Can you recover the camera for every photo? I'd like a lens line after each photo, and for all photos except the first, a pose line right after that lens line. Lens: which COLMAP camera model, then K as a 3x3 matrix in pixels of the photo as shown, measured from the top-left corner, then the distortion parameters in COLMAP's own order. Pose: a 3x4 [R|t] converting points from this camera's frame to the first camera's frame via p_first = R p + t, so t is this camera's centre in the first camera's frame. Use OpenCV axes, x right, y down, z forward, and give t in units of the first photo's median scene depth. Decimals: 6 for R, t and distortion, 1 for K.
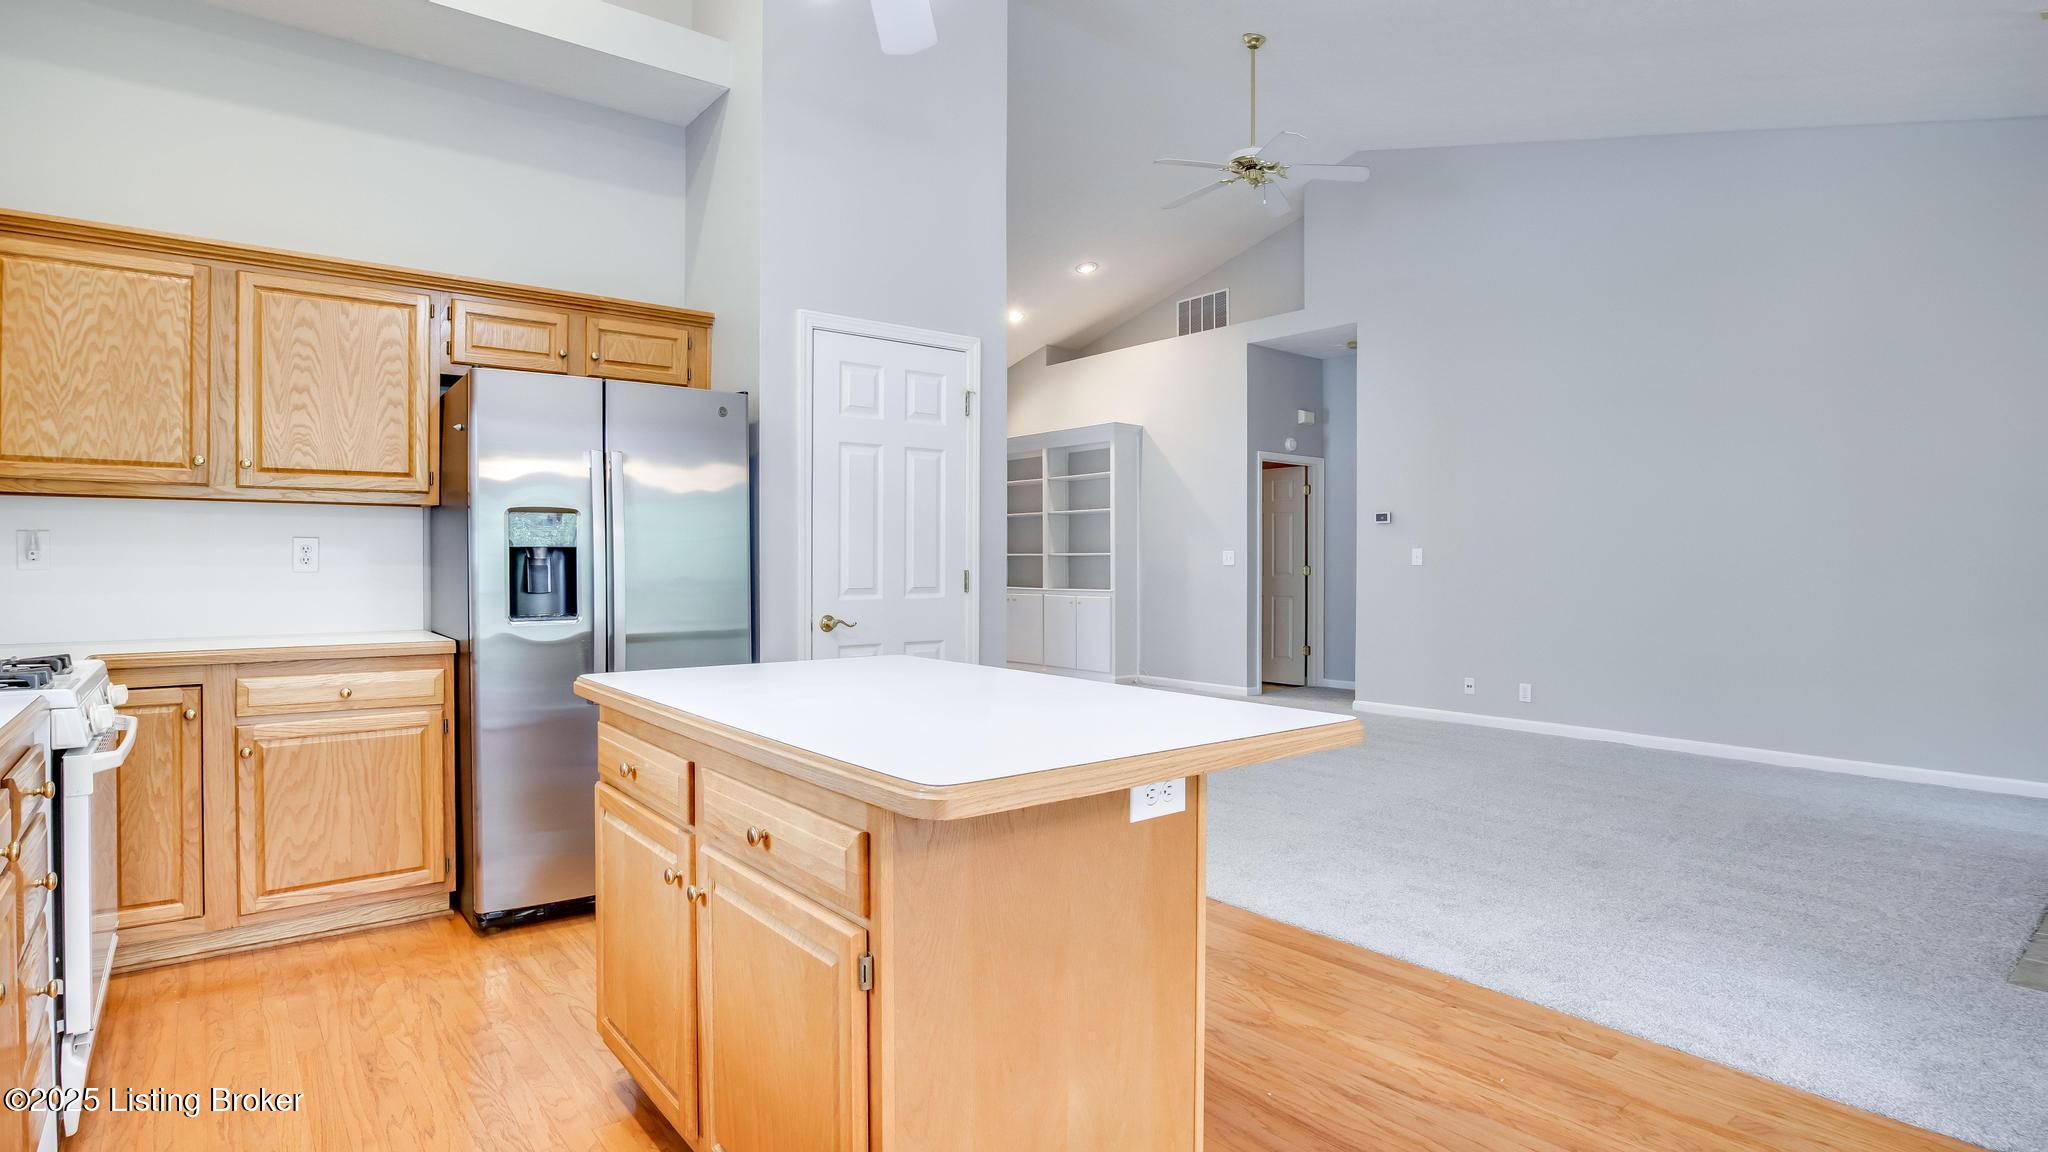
lens RADIAL K [[1051.8, 0, 1063.1], [0, 1051.8, 546.3], [0, 0, 1]] dist [-0.042286, 0.010455]
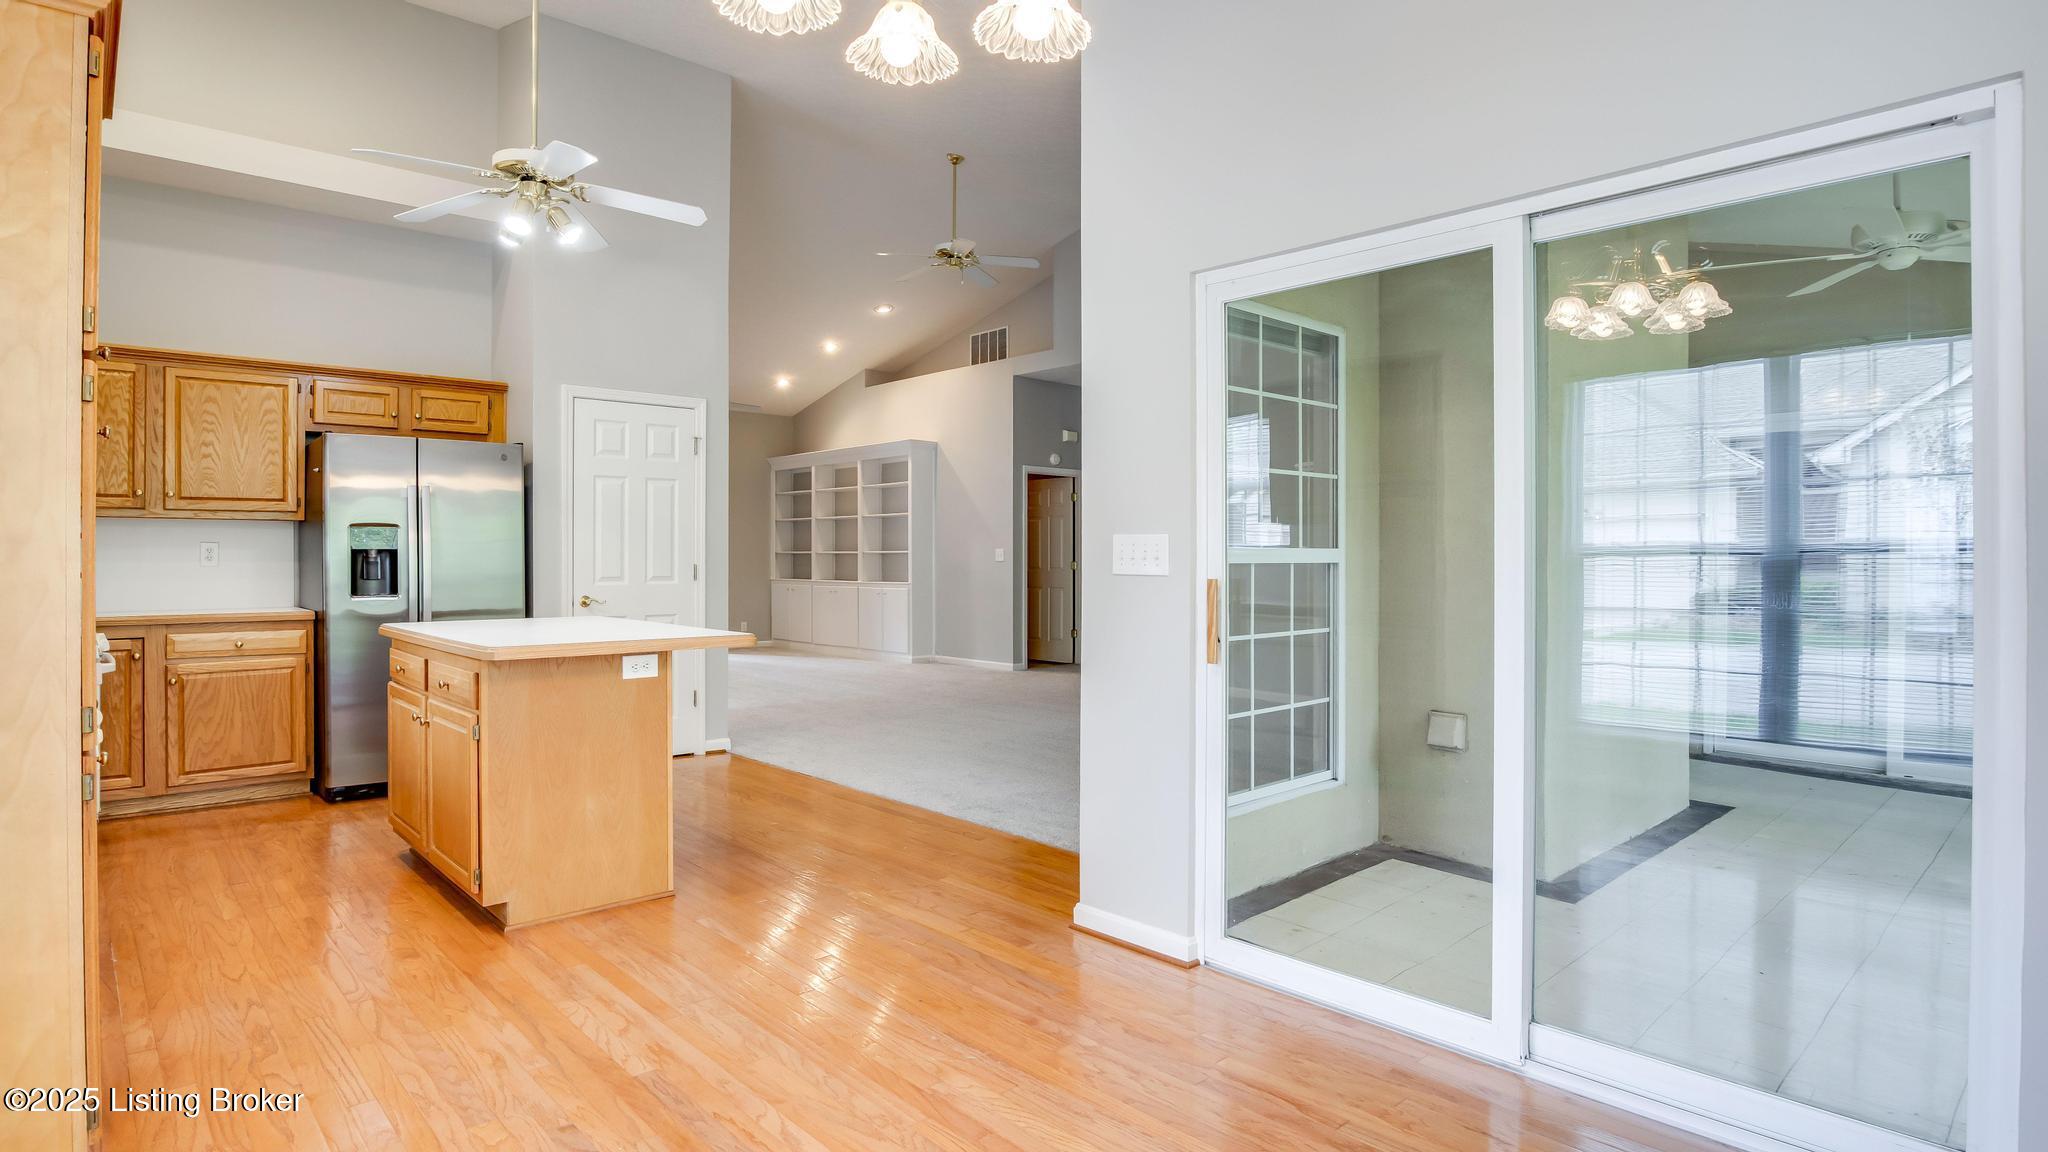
lens RADIAL K [[1051.8, 0, 1045.4], [0, 1051.8, 537.2], [0, 0, 1]] dist [-0.042286, 0.010455]
pose [[0.997676, -0.001187, 0.068126, 0.356597], [0.001549, 0.999985, -0.005265, -0.006937], [-0.068119, 0.005358, 0.997663, -0.546237]]
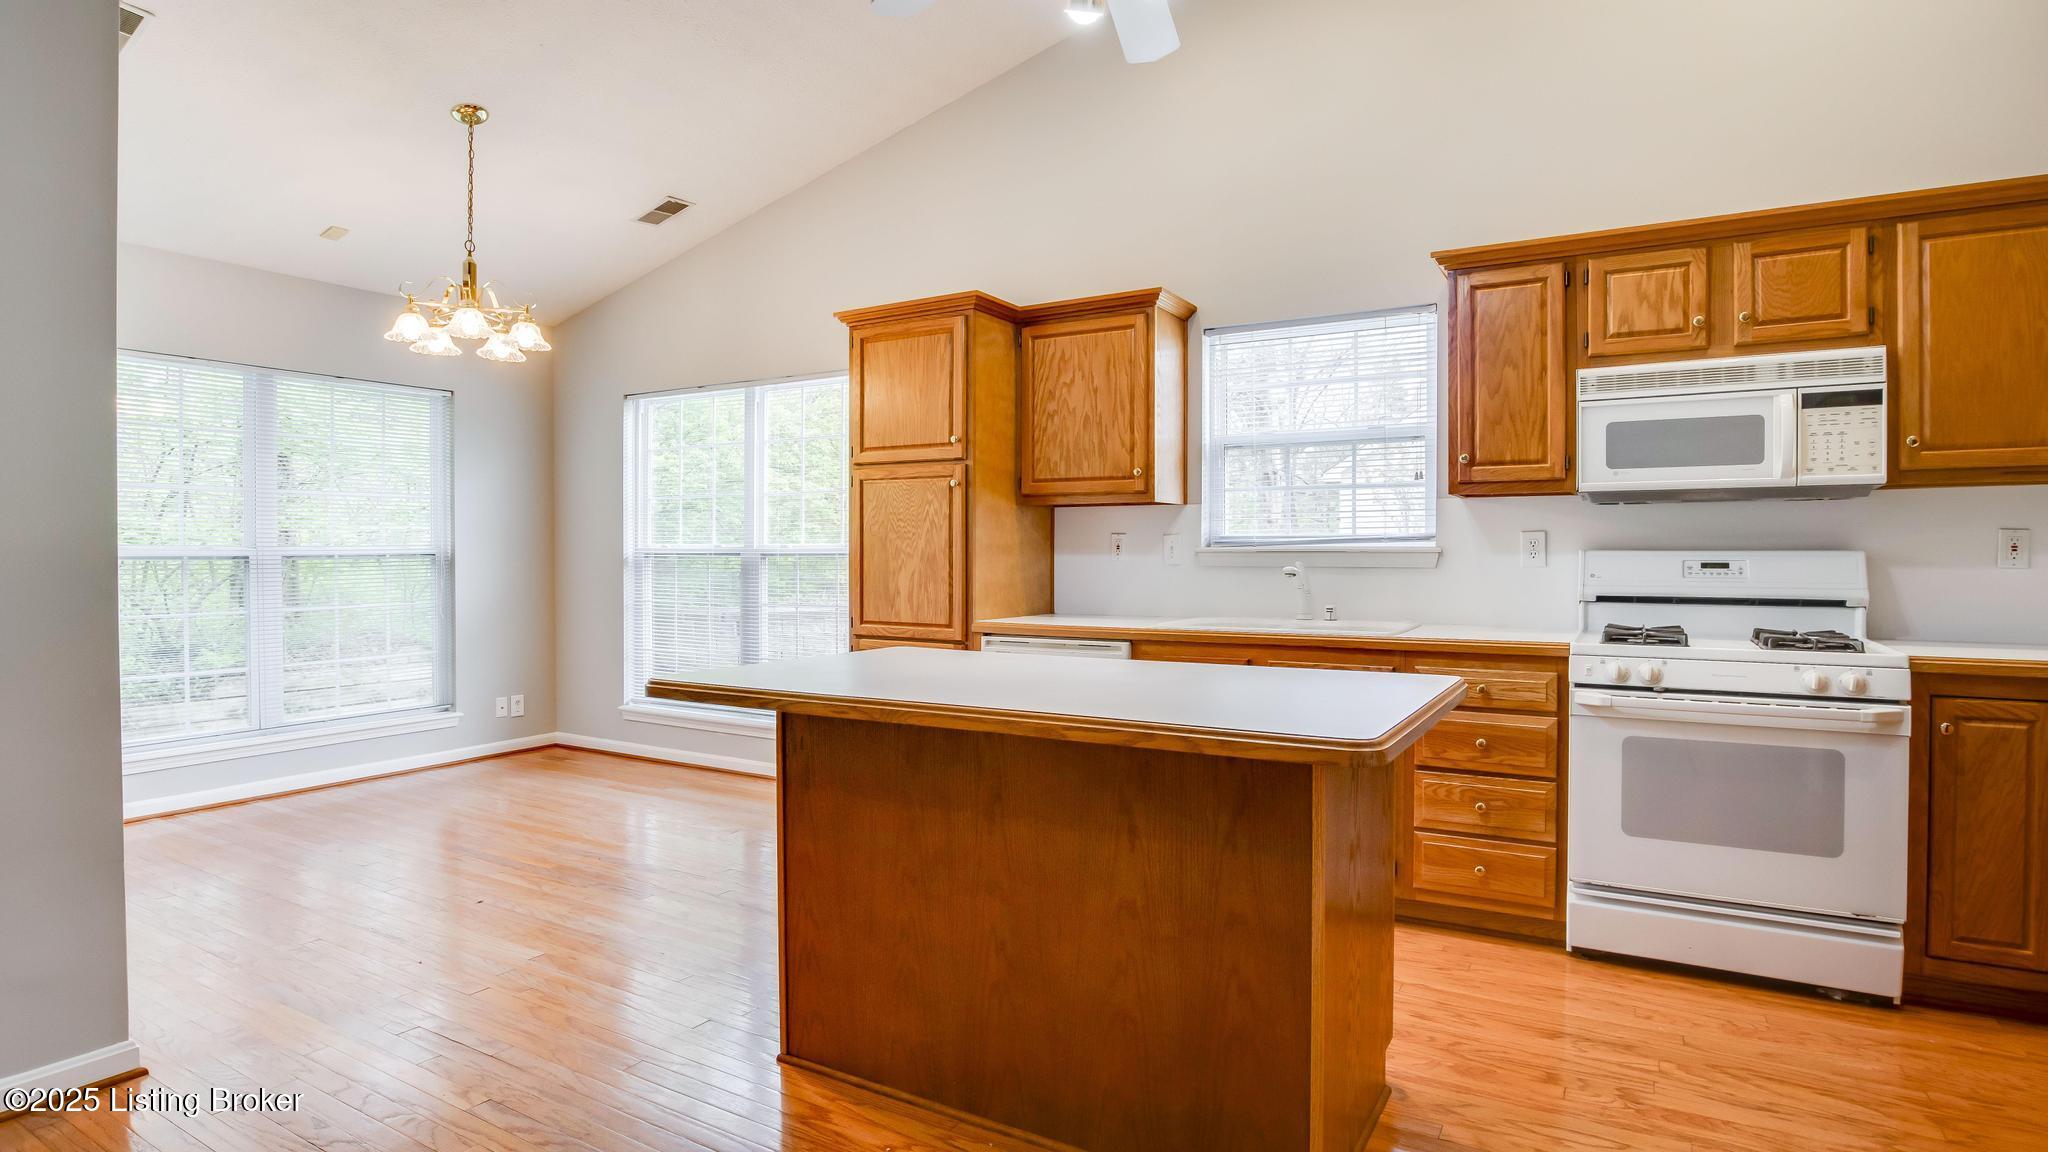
lens RADIAL K [[1051.8, 0, 1024.3], [0, 1051.8, 561.8], [0, 0, 1]] dist [-0.042286, 0.010455]
pose [[-0.945588, 0.000636, -0.325365, 0.150377], [0.002451, 0.999984, -0.005170, 0.018353], [0.325356, -0.005686, -0.945574, 1.229530]]
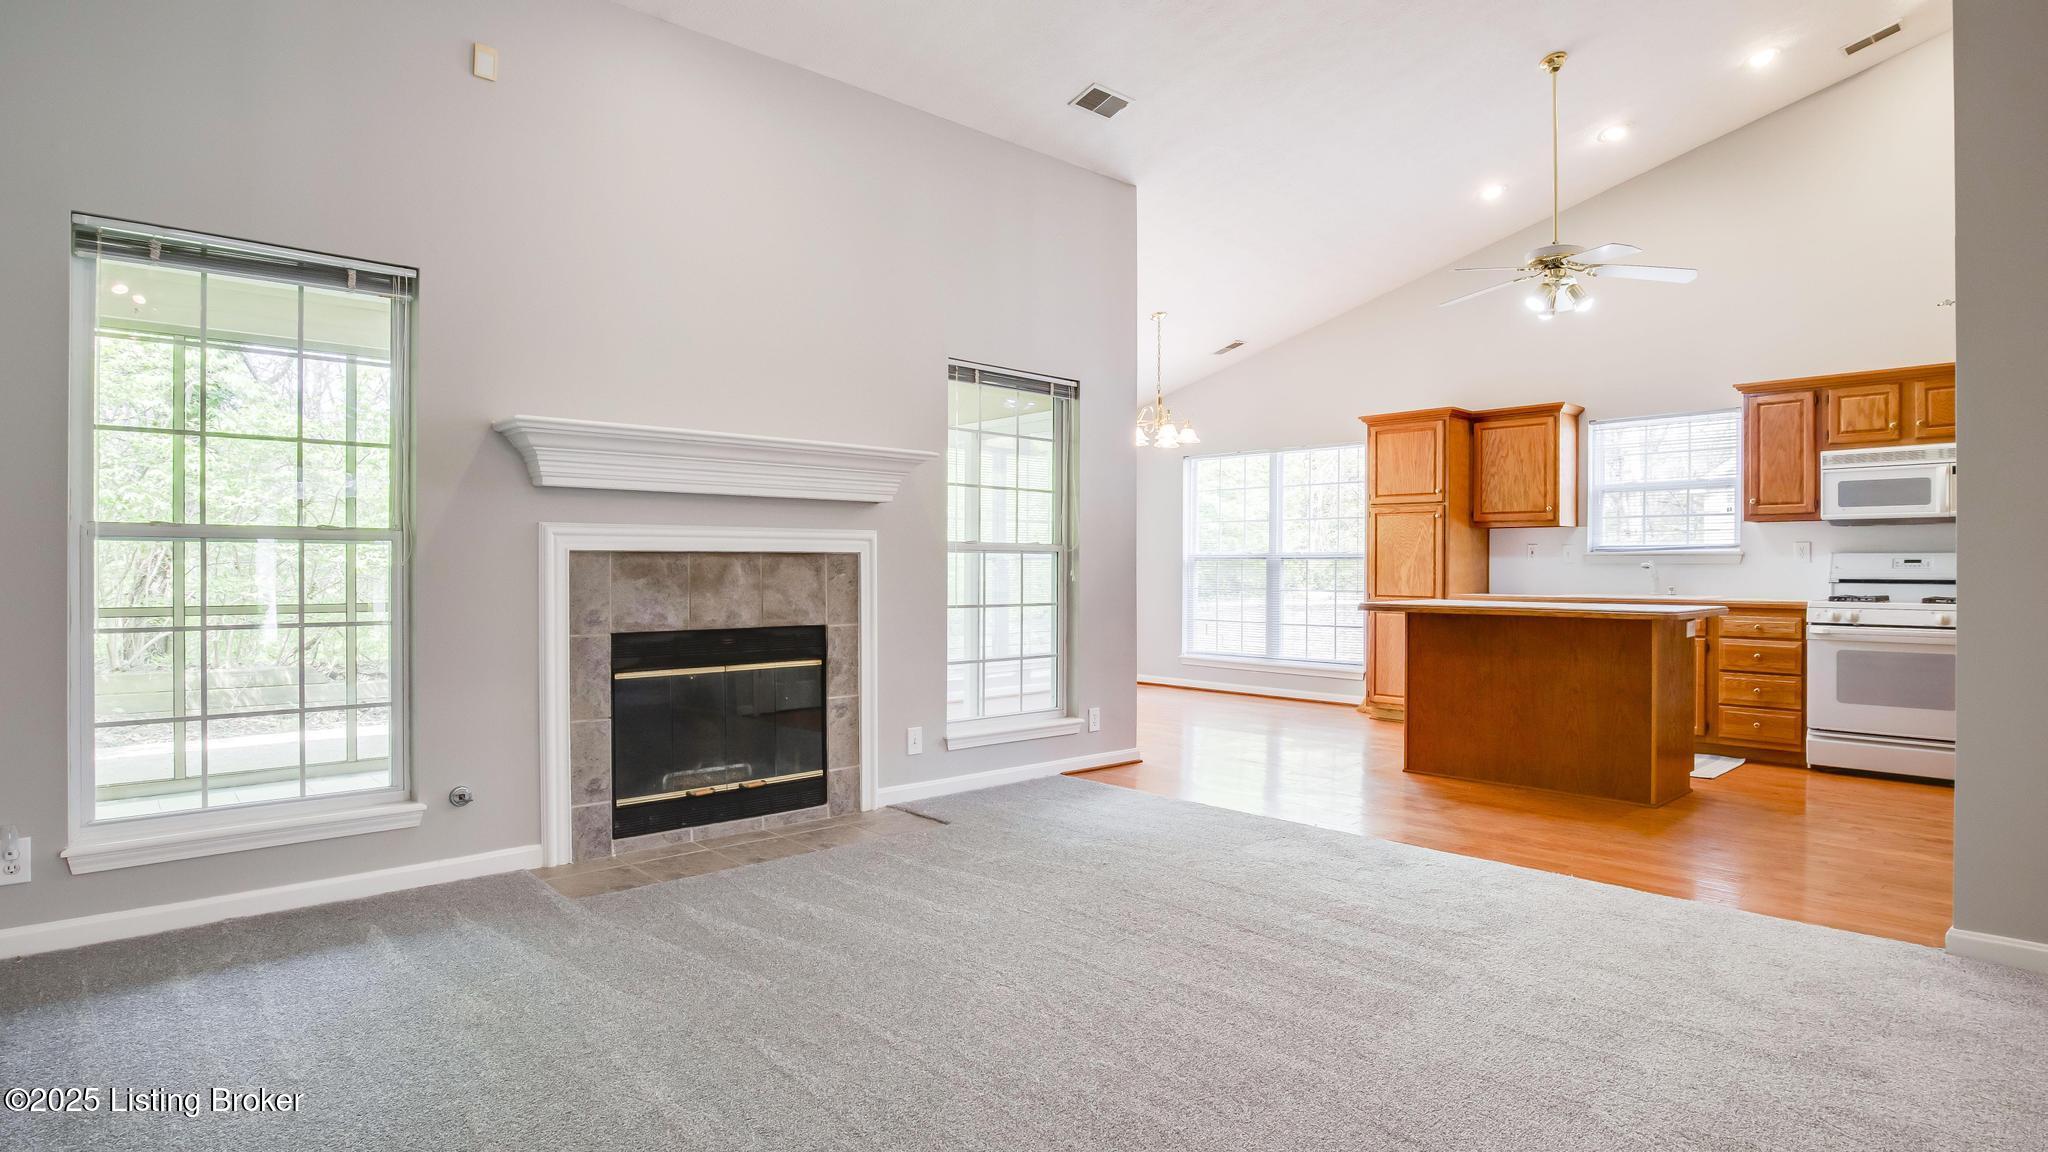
lens RADIAL K [[1051.8, 0, 1050.1], [0, 1051.8, 573.6], [0, 0, 1]] dist [-0.042286, 0.010455]
pose [[-0.998864, -0.005636, -0.047319, 0.691519], [-0.005299, 0.999960, -0.007245, 0.056981], [0.047358, -0.006986, -0.998854, 2.100798]]
